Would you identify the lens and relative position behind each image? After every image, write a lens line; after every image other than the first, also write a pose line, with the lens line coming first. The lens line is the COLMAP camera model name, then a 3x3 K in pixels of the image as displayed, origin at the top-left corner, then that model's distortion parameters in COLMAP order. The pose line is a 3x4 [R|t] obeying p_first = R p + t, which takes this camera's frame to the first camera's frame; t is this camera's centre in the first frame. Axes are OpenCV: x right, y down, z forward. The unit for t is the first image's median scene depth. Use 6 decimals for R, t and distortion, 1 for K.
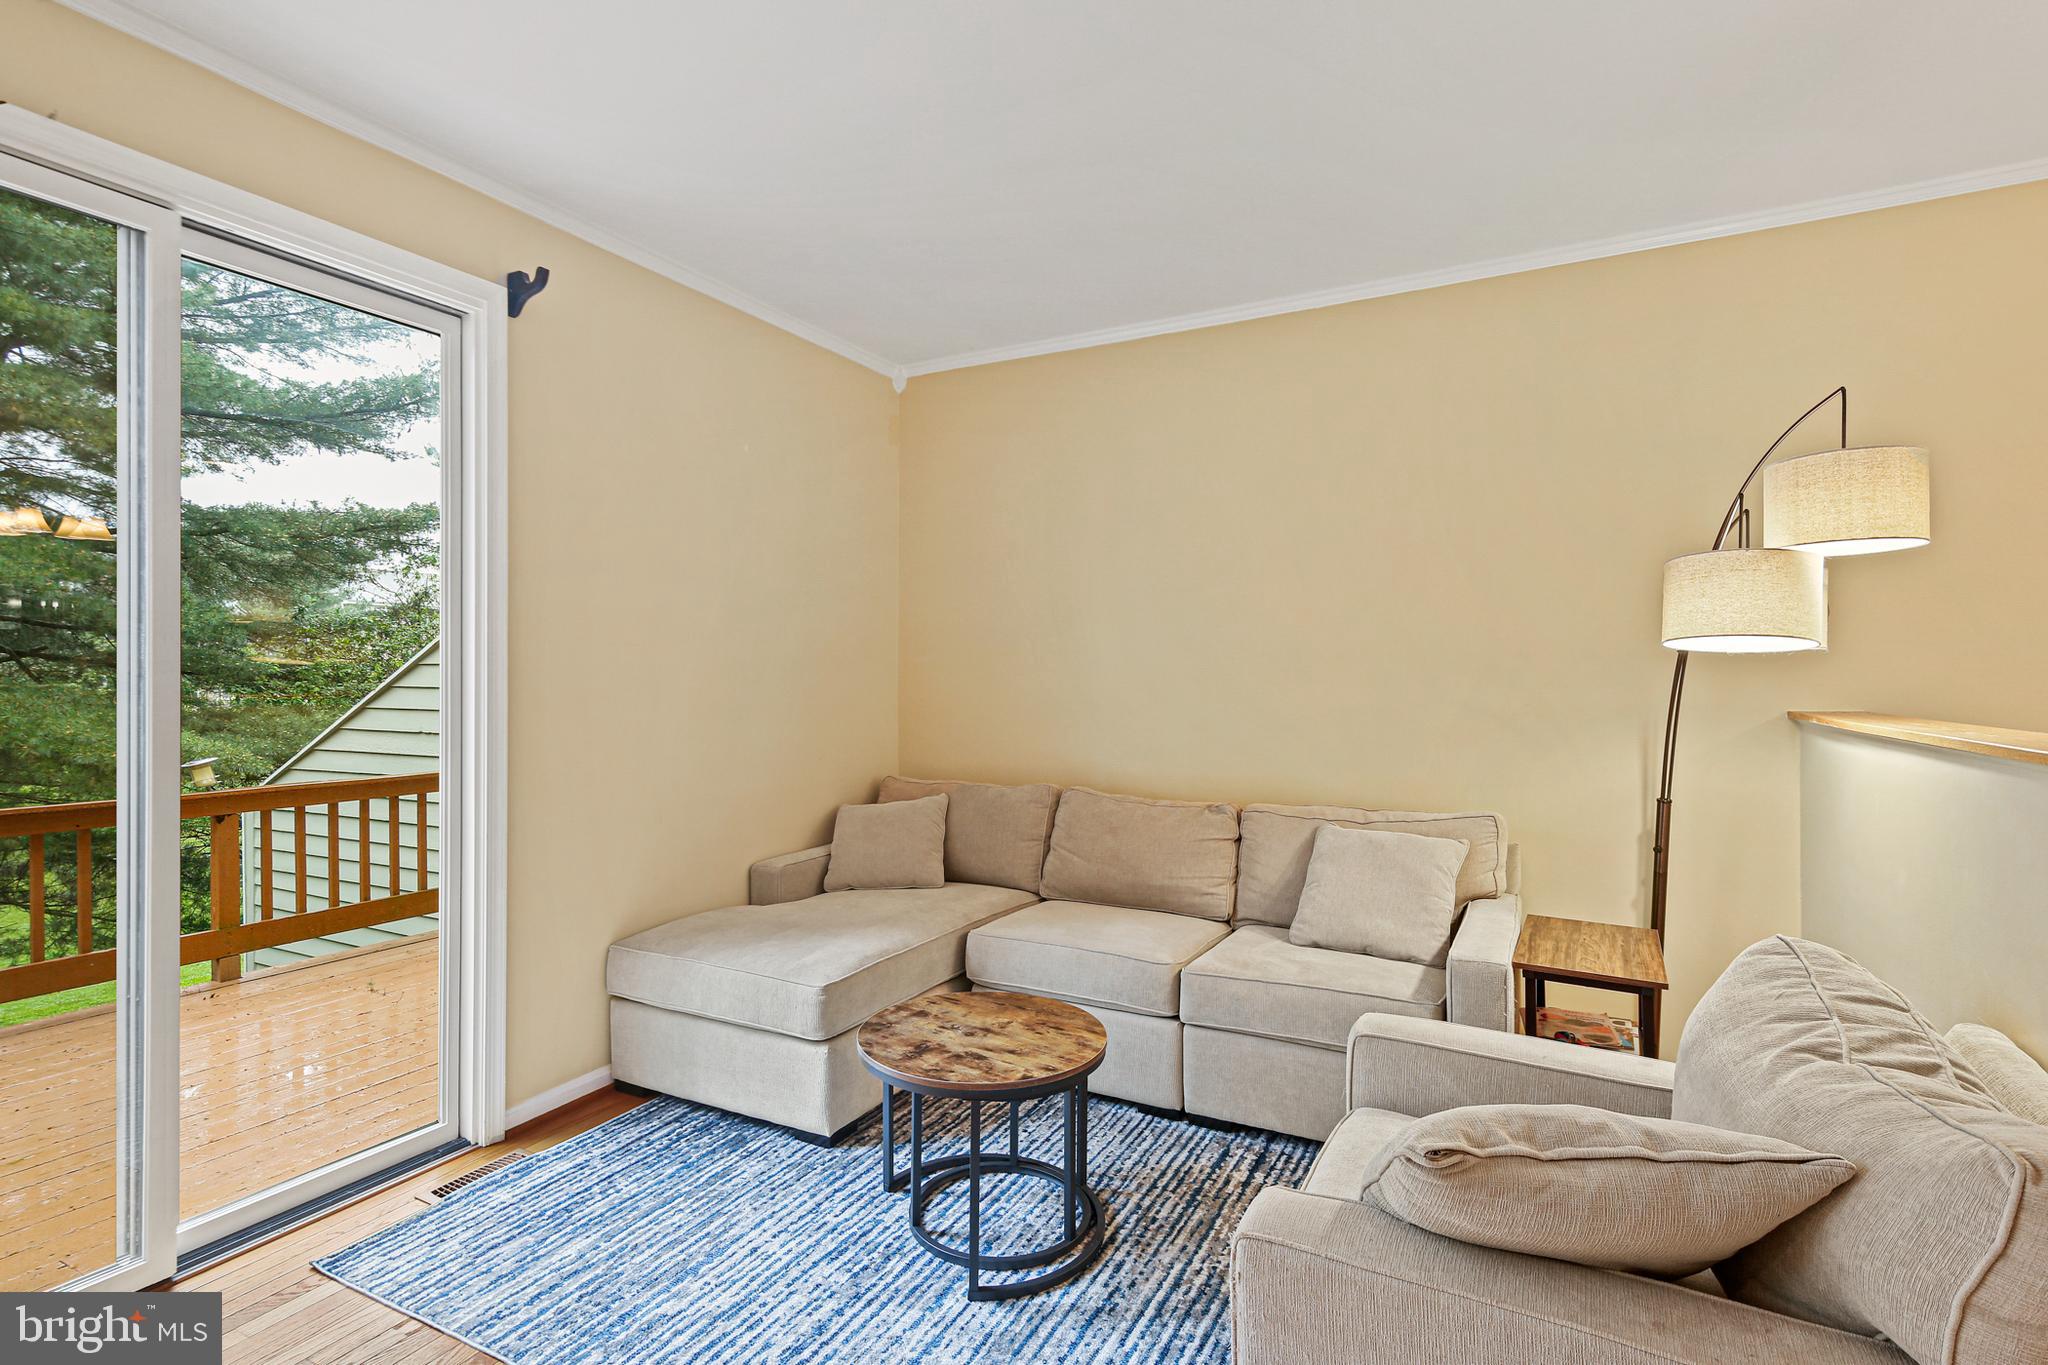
lens RADIAL K [[989.4, 0, 1021.3], [0, 989.4, 674.4], [0, 0, 1]] dist [0.019030, -0.000300]
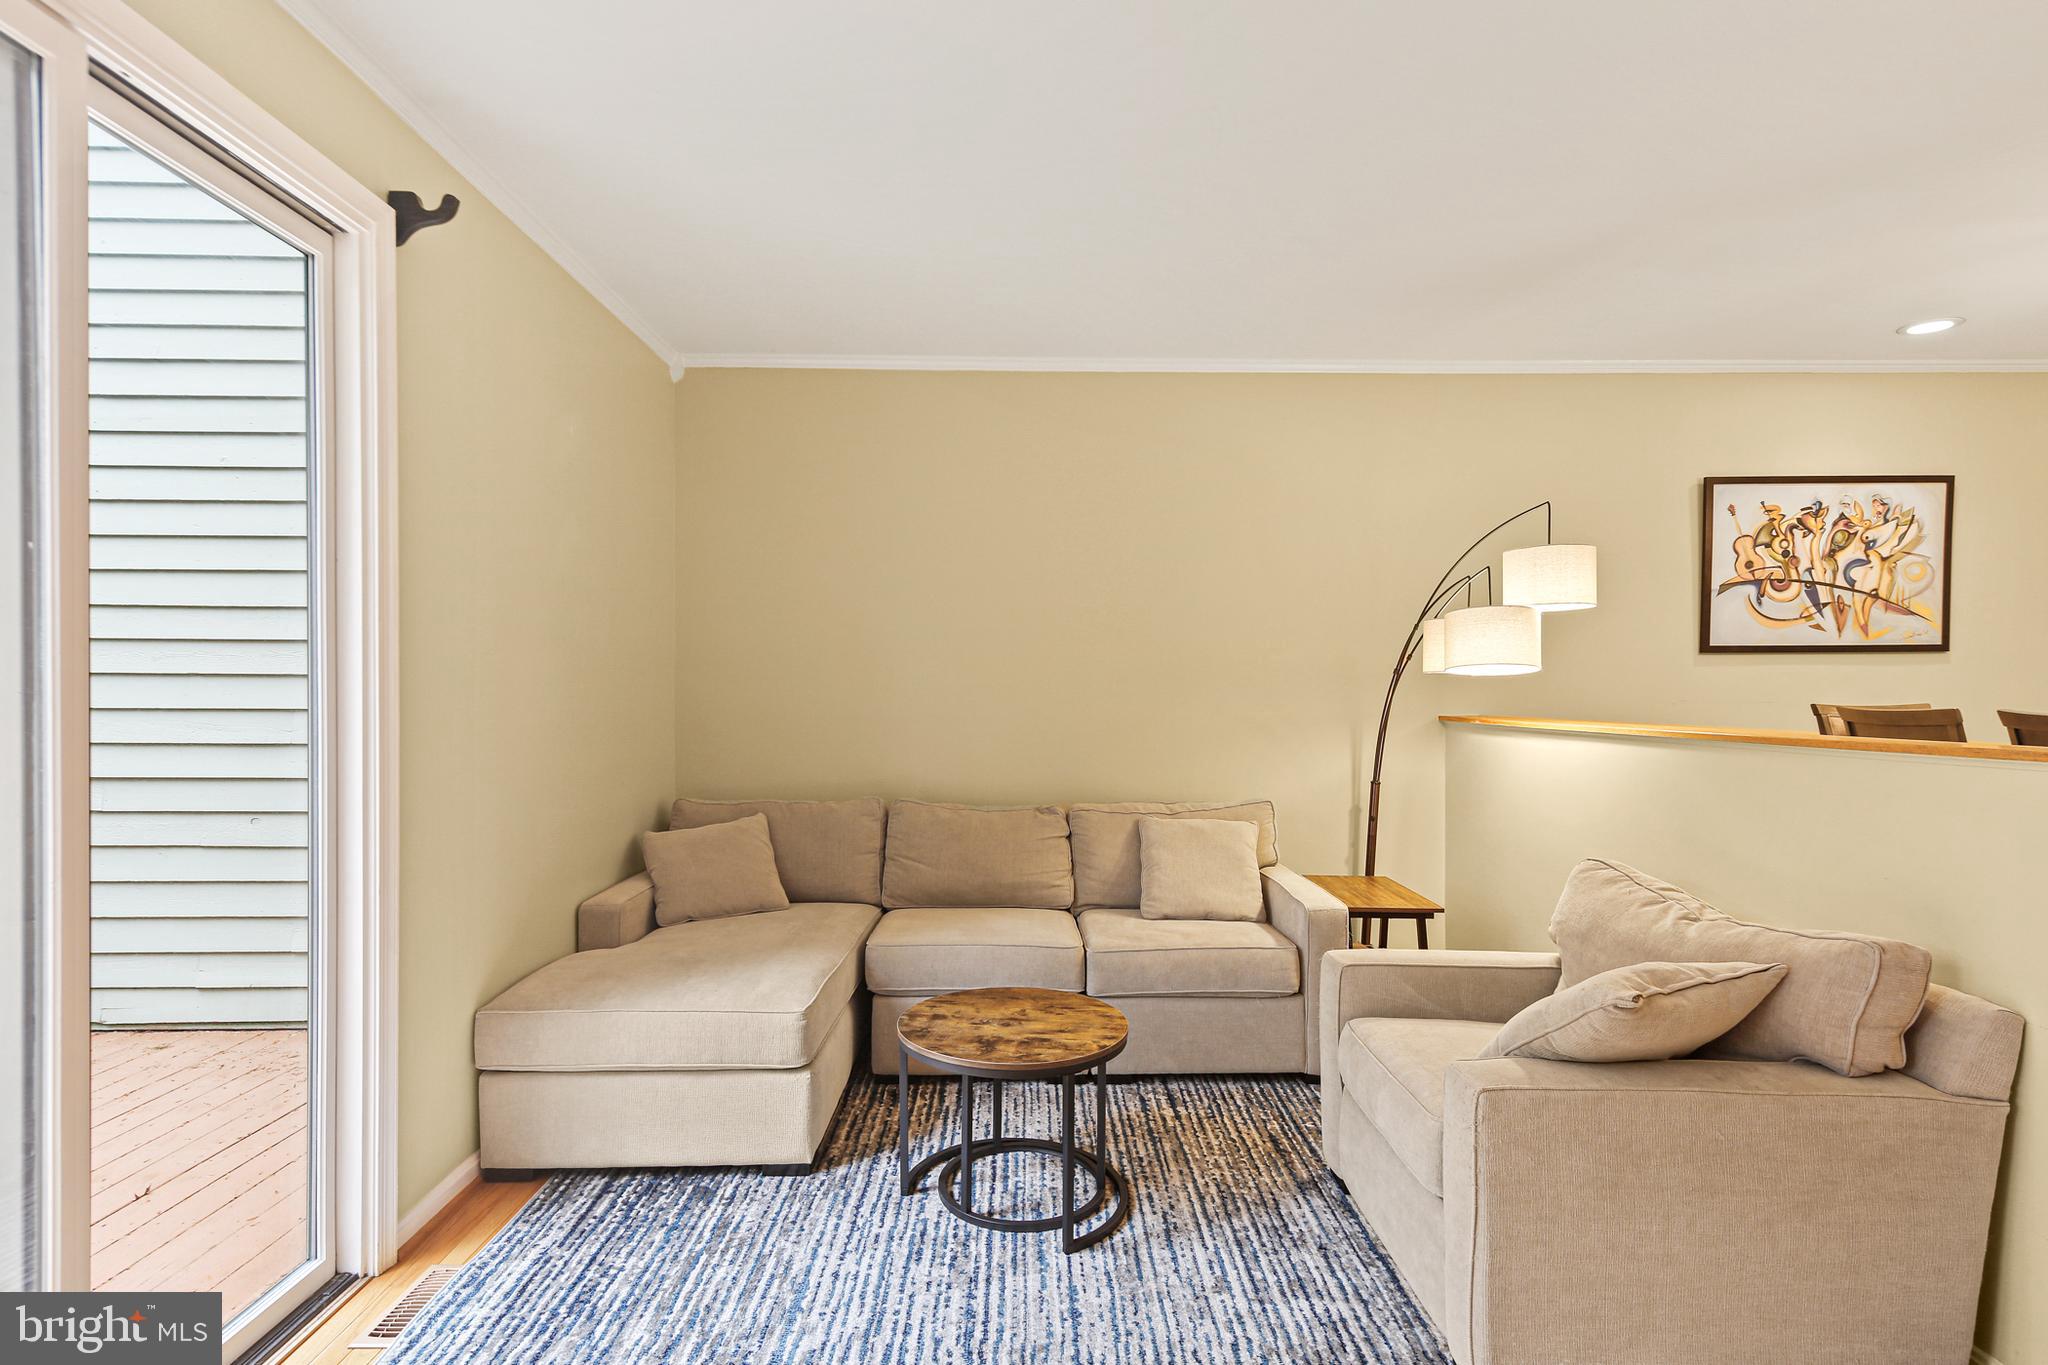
lens RADIAL K [[1005.8, 0, 1036.4], [0, 1005.8, 694.3], [0, 0, 1]] dist [0.018270, -0.000684]
pose [[0.873917, -0.002296, 0.486069, -0.504144], [-0.001667, 0.999969, 0.007721, -0.003792], [-0.486072, -0.007558, 0.873886, 0.029043]]
